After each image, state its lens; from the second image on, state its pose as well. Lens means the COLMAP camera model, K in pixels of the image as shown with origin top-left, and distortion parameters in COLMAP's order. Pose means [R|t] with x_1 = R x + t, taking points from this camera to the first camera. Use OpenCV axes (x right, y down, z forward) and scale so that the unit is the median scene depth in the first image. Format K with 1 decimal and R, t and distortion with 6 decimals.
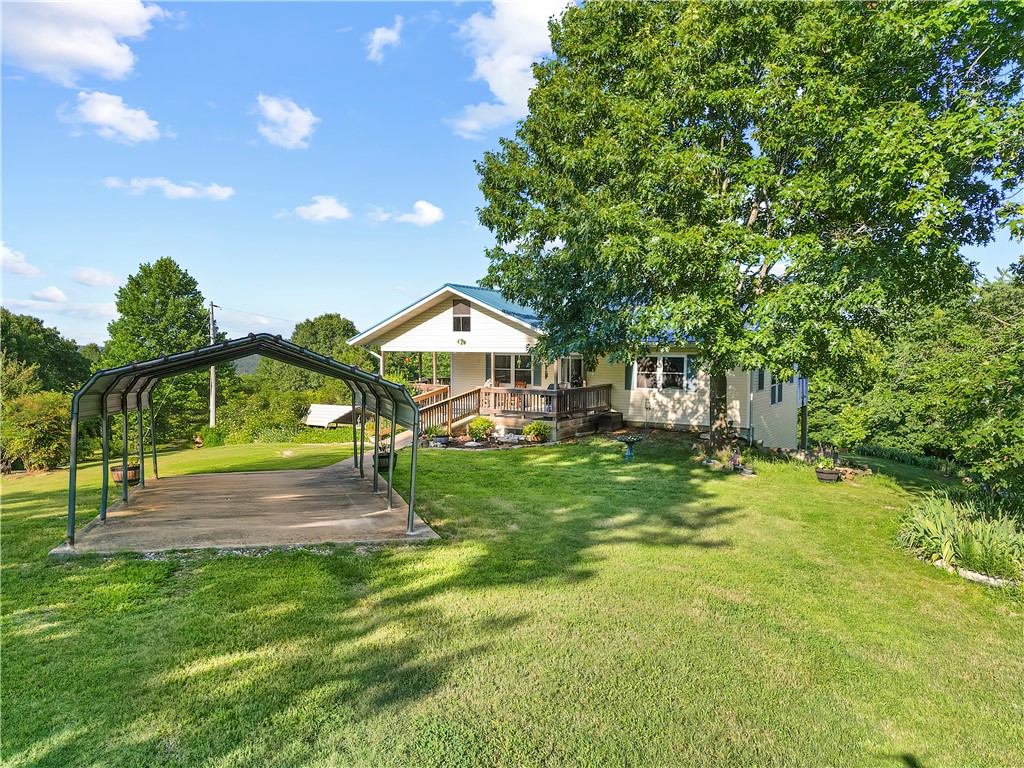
lens RADIAL K [[730.6, 0, 513.3], [0, 730.6, 330.1], [0, 0, 1]] dist [0.067131, -0.063729]
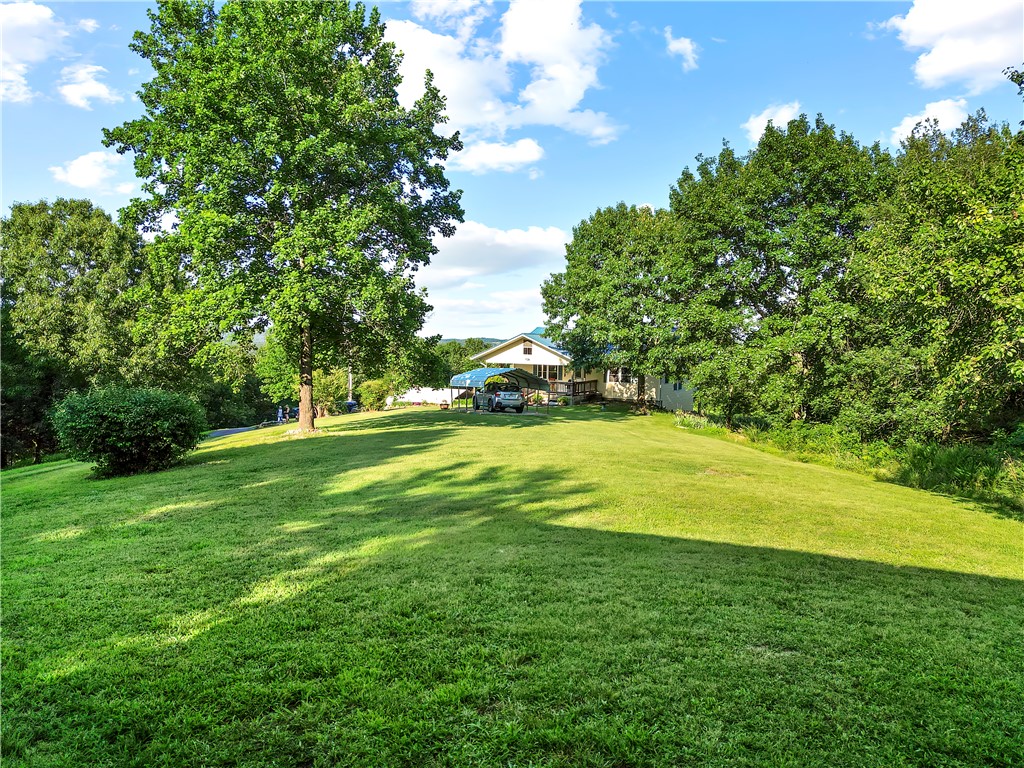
lens RADIAL K [[730.6, 0, 513.3], [0, 730.6, 330.1], [0, 0, 1]] dist [0.067131, -0.063729]
pose [[0.999793, 0.013701, 0.015058, -0.148258], [-0.013853, 0.999853, 0.010074, -0.092175], [-0.014918, -0.010280, 0.999836, -1.160817]]
